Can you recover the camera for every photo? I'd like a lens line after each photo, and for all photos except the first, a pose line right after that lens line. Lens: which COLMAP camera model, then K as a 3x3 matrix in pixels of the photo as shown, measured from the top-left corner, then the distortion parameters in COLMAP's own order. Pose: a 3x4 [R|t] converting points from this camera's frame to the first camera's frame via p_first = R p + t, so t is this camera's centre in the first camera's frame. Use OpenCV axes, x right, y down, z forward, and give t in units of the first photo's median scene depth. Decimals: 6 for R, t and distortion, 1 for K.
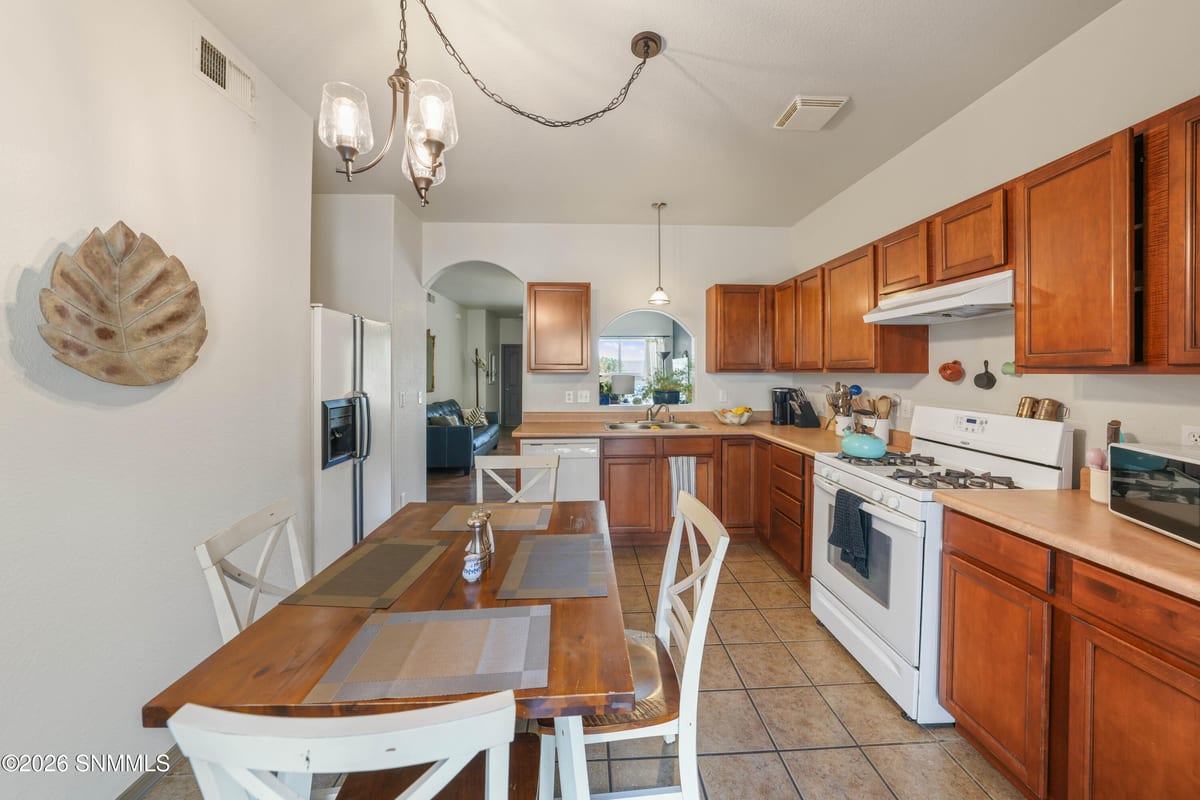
lens RADIAL K [[415.1, 0, 612.4], [0, 415.1, 372.4], [0, 0, 1]] dist [-0.000378, -0.000033]
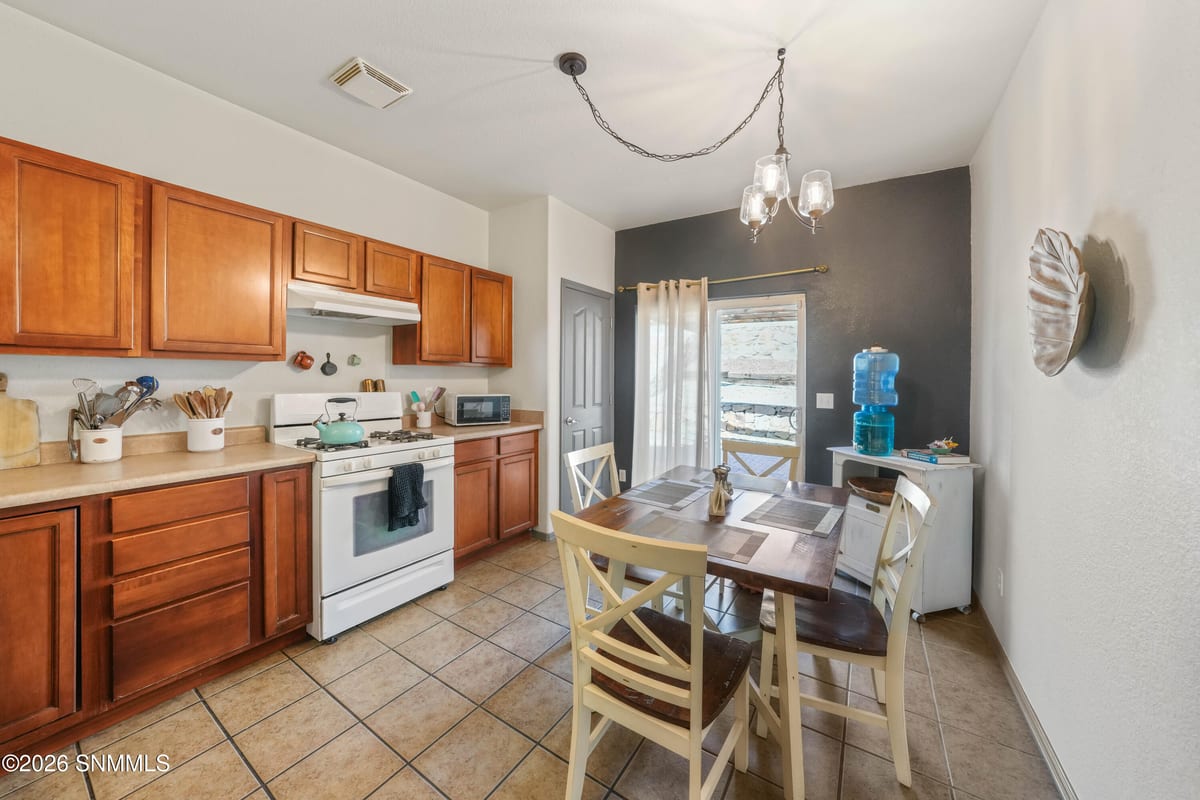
lens RADIAL K [[415.1, 0, 612.4], [0, 415.1, 372.4], [0, 0, 1]] dist [-0.000378, -0.000033]
pose [[-0.810533, -0.005242, 0.585669, -0.550613], [-0.005104, 0.999985, 0.001888, 0.024861], [-0.585671, -0.001459, -0.810548, 1.521567]]
